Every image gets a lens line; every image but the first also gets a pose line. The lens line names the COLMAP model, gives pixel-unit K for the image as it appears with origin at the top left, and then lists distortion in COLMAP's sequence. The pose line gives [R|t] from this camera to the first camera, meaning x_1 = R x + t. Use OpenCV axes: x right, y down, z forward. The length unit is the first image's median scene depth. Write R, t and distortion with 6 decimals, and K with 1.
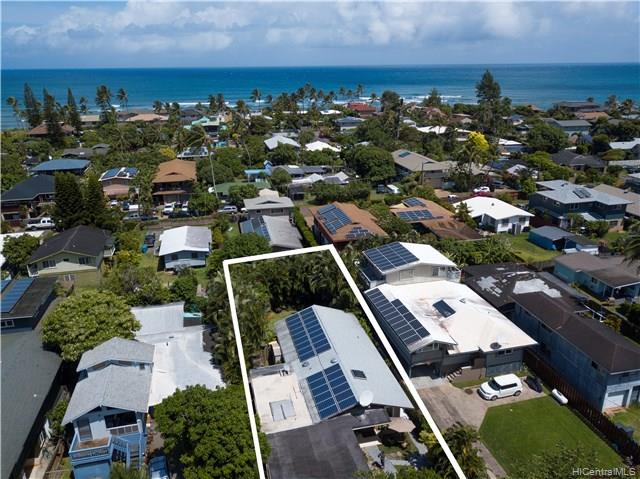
lens RADIAL K [[481.2, 0, 320.0], [0, 481.2, 239.5], [0, 0, 1]] dist [0.008759, 0.000847]
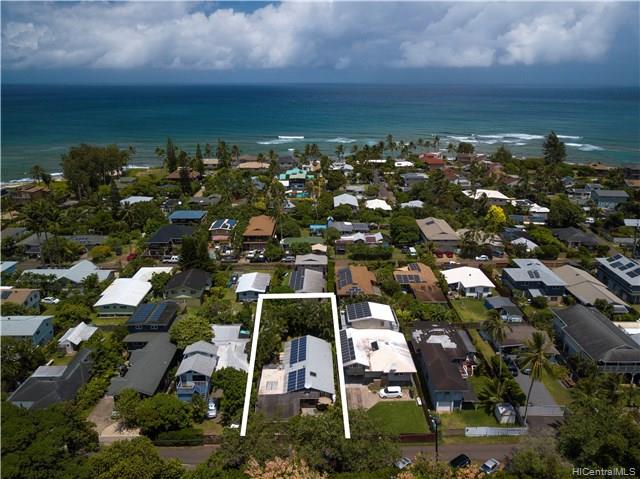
lens RADIAL K [[482.4, 0, 320.0], [0, 482.4, 239.5], [0, 0, 1]] dist [0.086551, -0.178714]
pose [[0.973550, 0.077108, -0.215069, 0.357876], [-0.083415, 0.996306, -0.020393, -0.169158], [0.212702, 0.037794, 0.976386, -0.697709]]
